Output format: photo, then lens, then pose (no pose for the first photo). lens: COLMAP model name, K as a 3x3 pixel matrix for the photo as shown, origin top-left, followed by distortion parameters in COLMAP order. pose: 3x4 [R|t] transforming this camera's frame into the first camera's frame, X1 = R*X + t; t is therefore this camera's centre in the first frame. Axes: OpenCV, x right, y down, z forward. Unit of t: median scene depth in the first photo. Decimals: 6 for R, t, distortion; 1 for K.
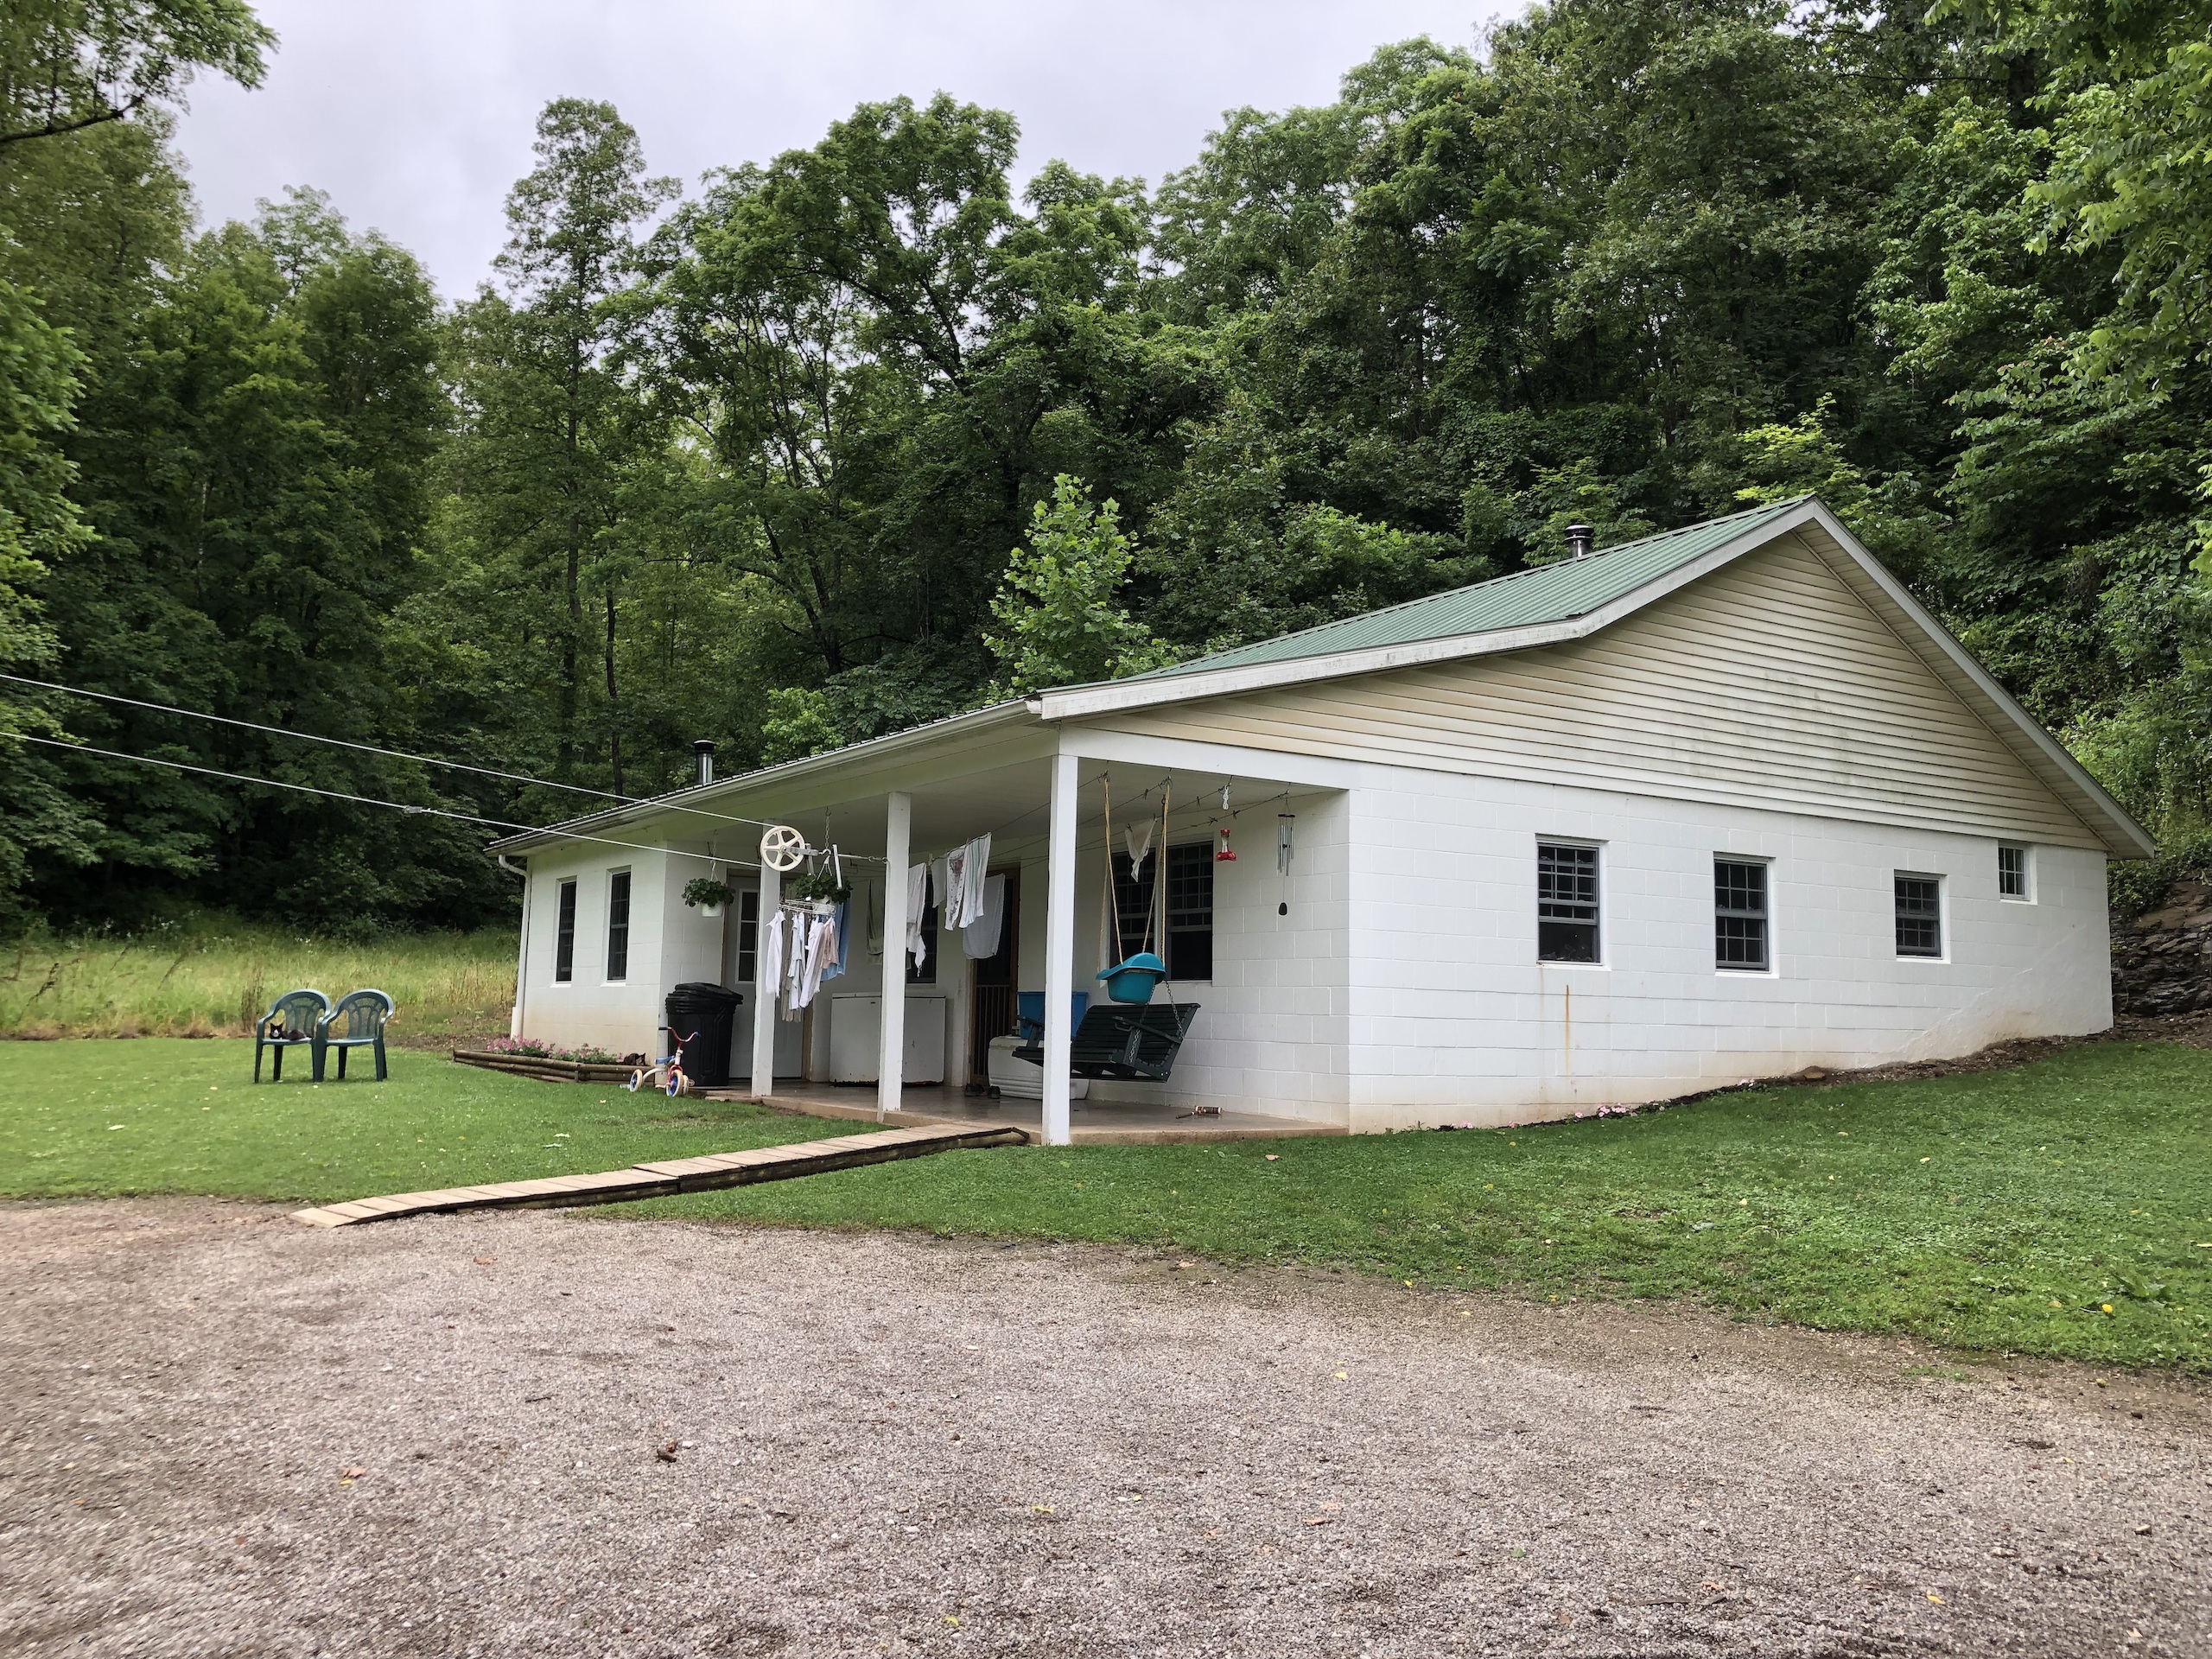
lens RADIAL K [[1775.2, 0, 1104.8], [0, 1775.2, 802.2], [0, 0, 1]] dist [0.074194, -0.049066]
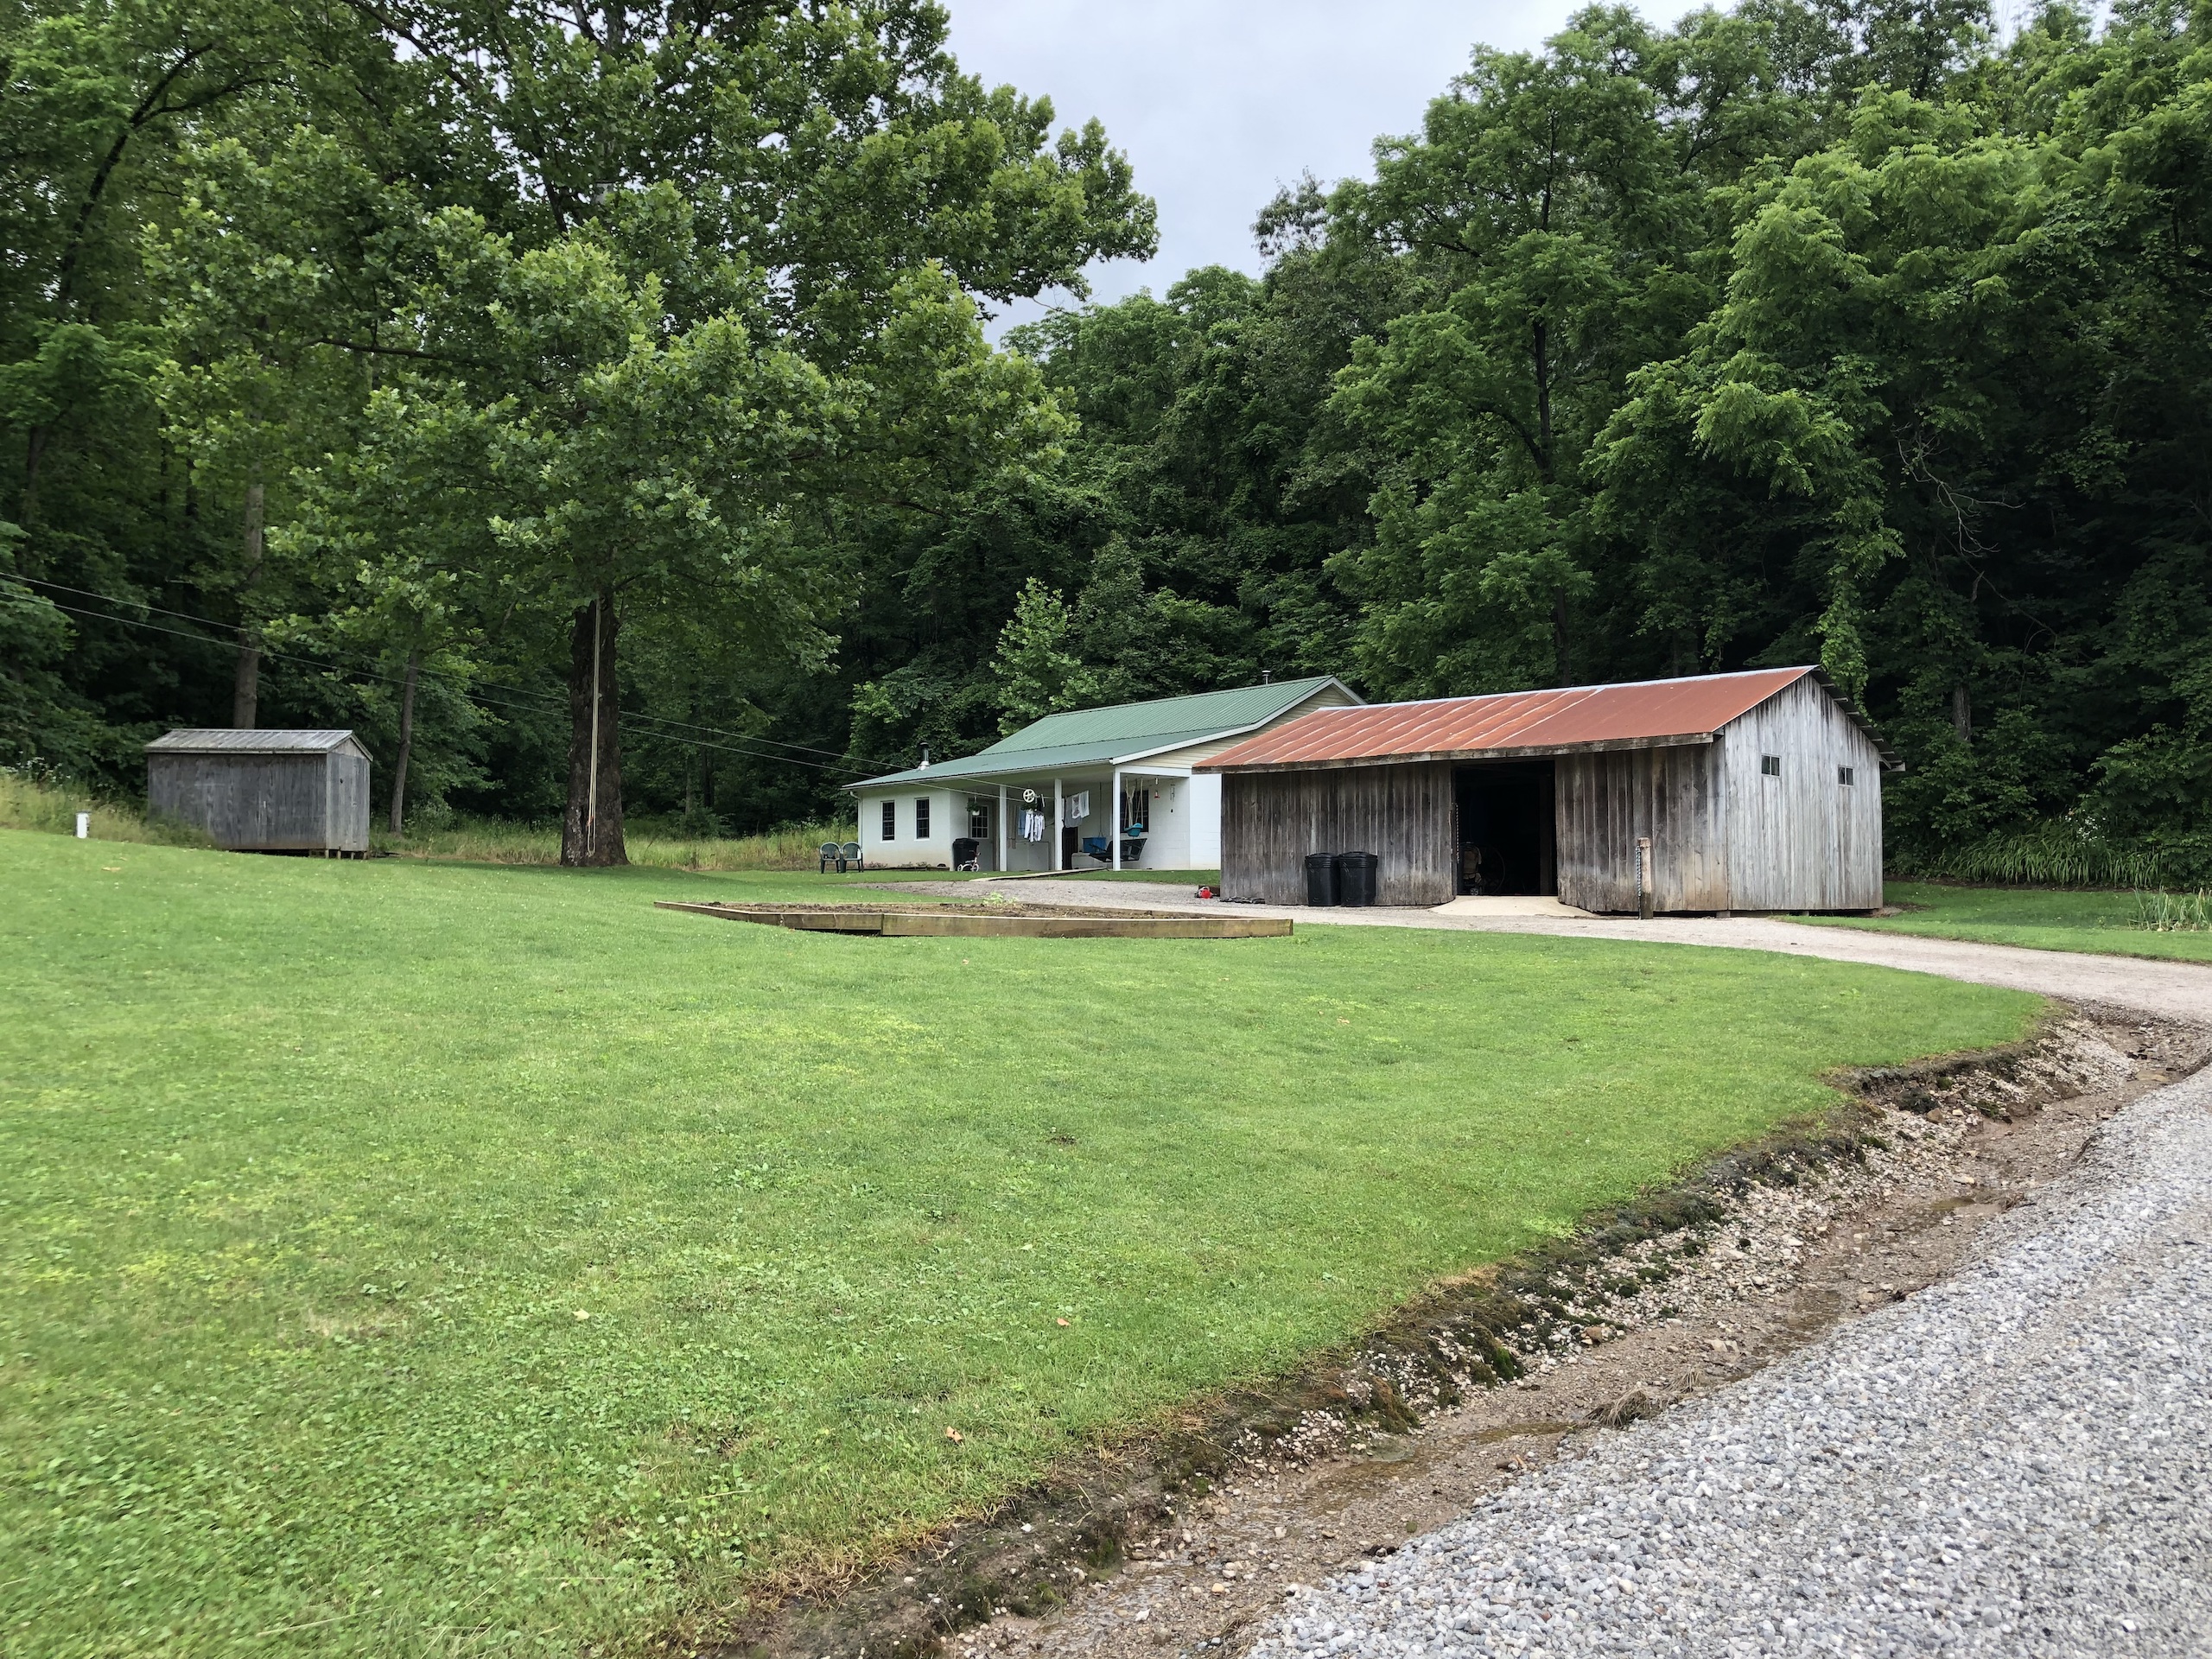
lens RADIAL K [[1801.9, 0, 1145.9], [0, 1801.9, 832.3], [0, 0, 1]] dist [0.031238, -0.050528]
pose [[0.991988, -0.018935, 0.124906, -0.124629], [0.008362, 0.996377, 0.084631, -0.063464], [-0.126056, -0.082909, 0.988552, -0.793345]]
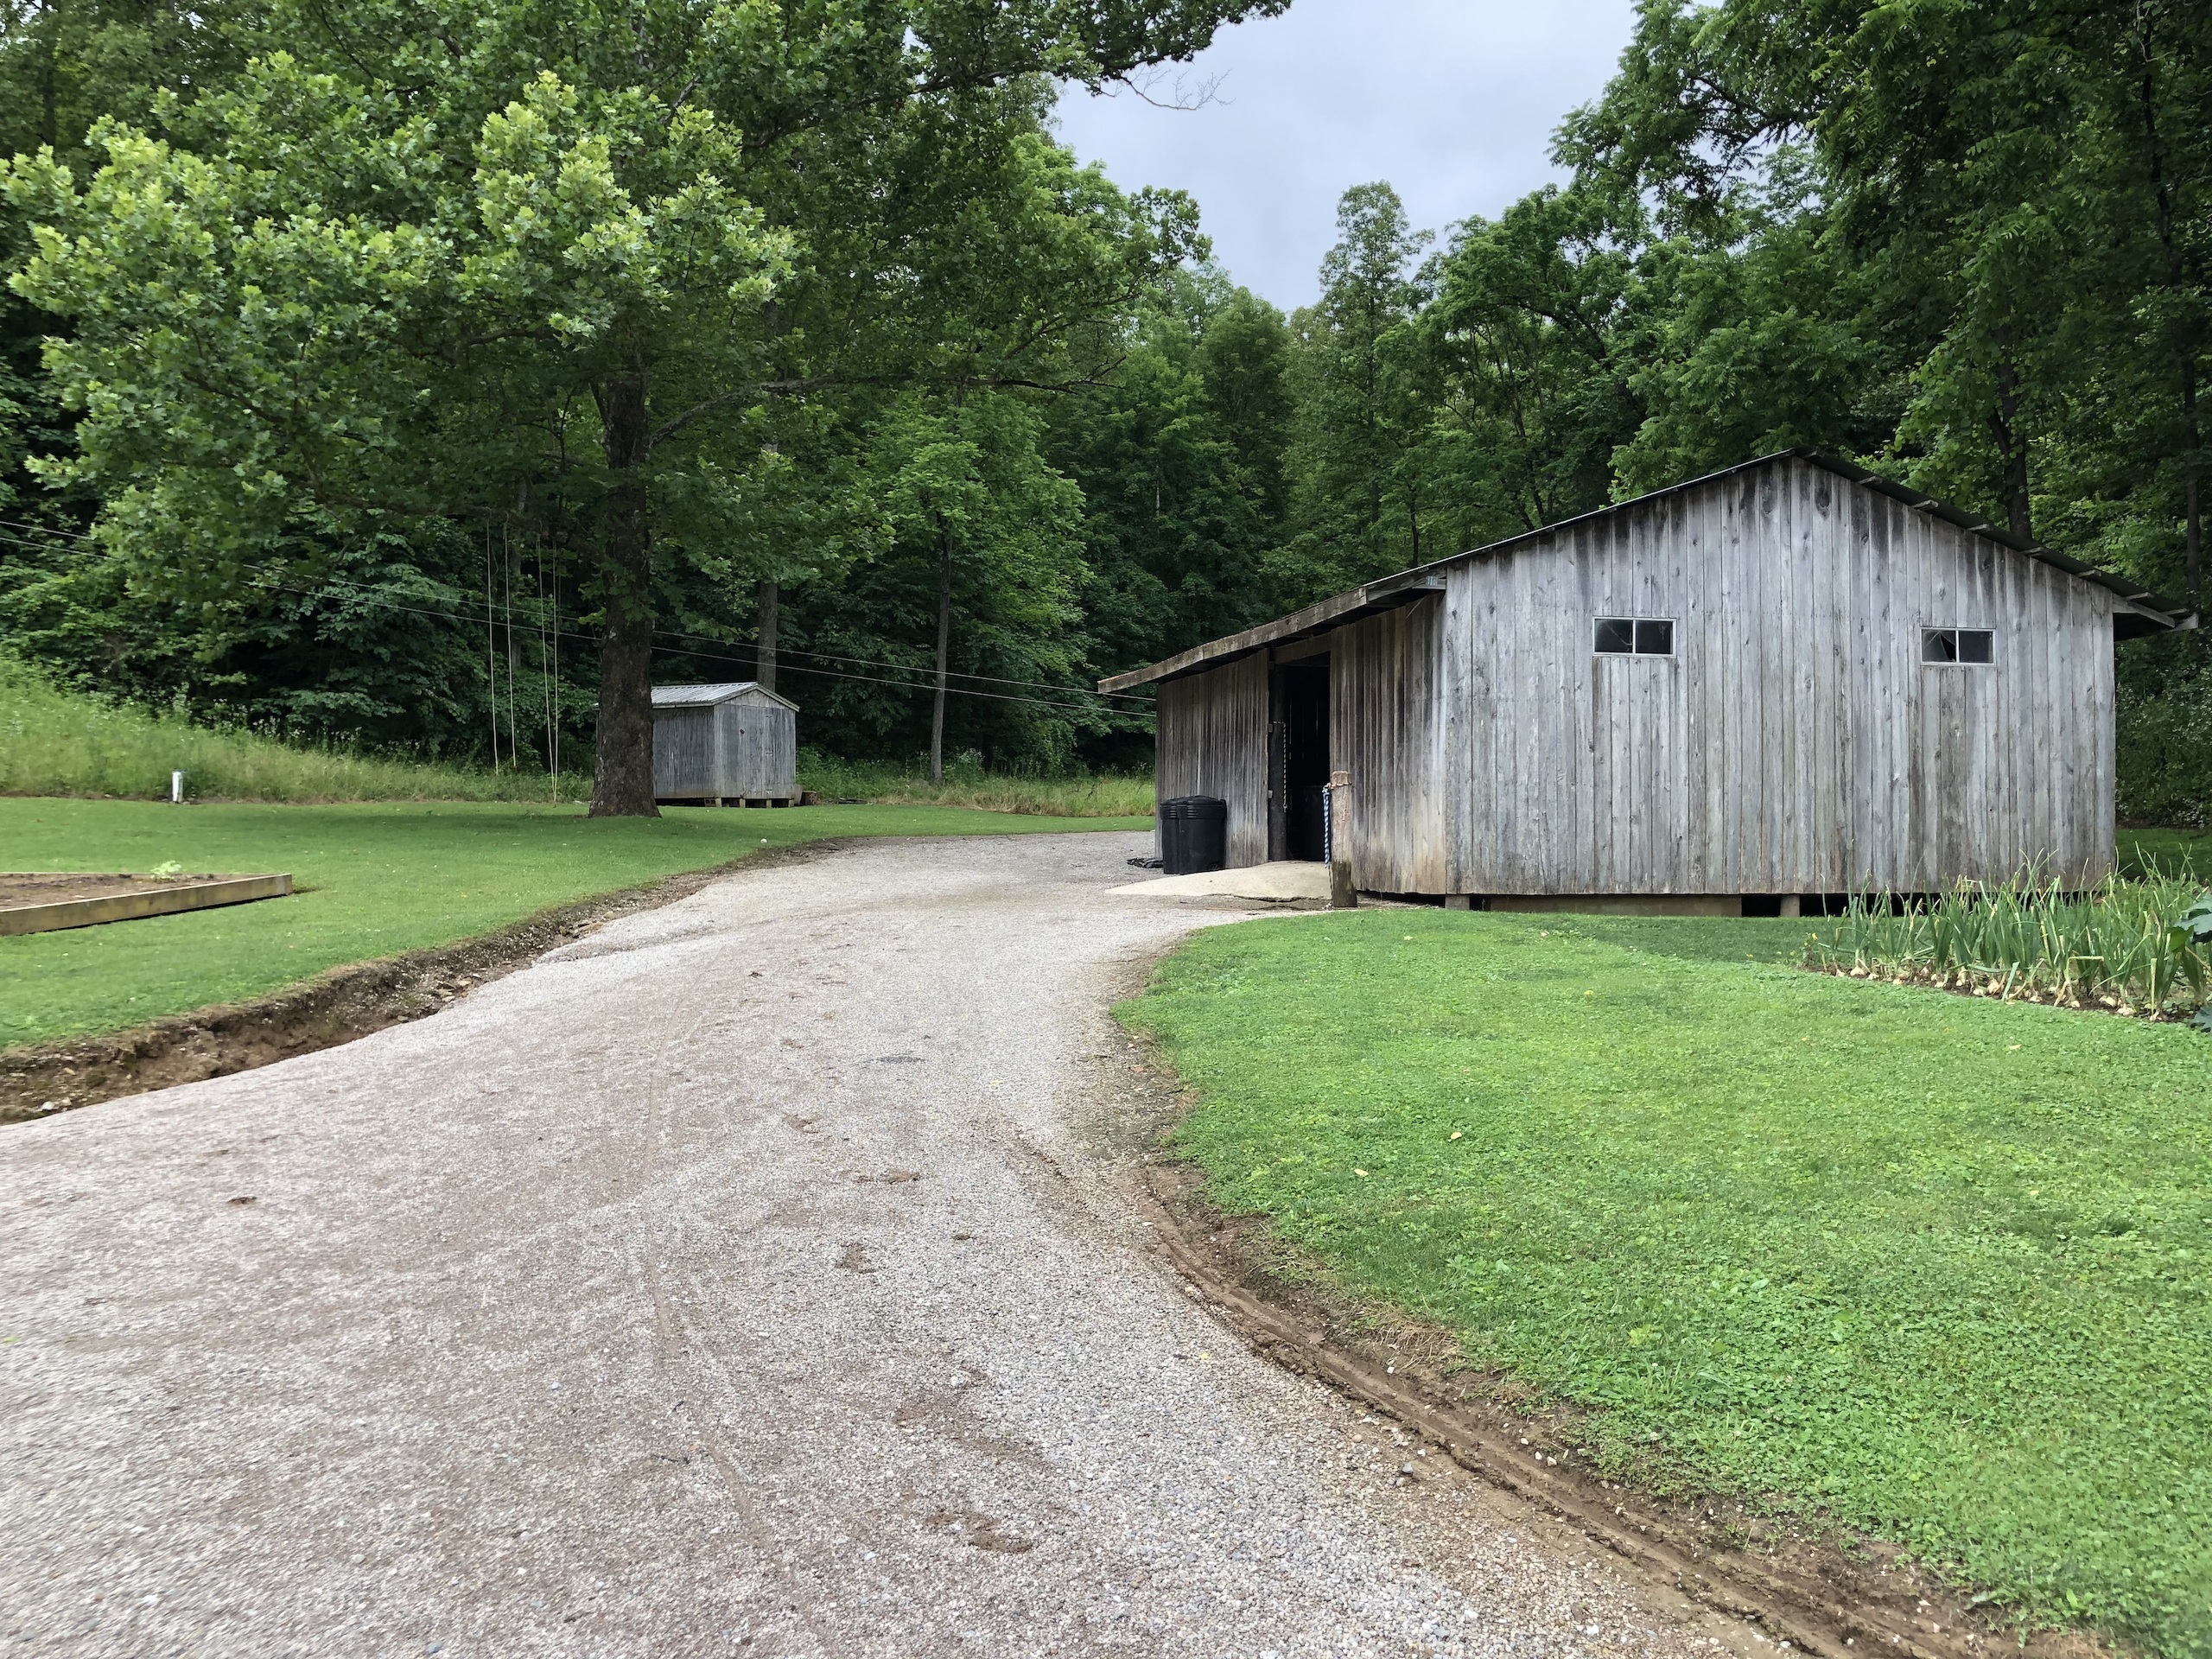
lens RADIAL K [[1832.8, 0, 1093.5], [0, 1832.8, 804.9], [0, 0, 1]] dist [0.017062, -0.004100]
pose [[0.866130, -0.024621, -0.499212, 0.305490], [0.070581, 0.994802, 0.073393, -0.028682], [0.494811, -0.098803, 0.863366, -0.532408]]
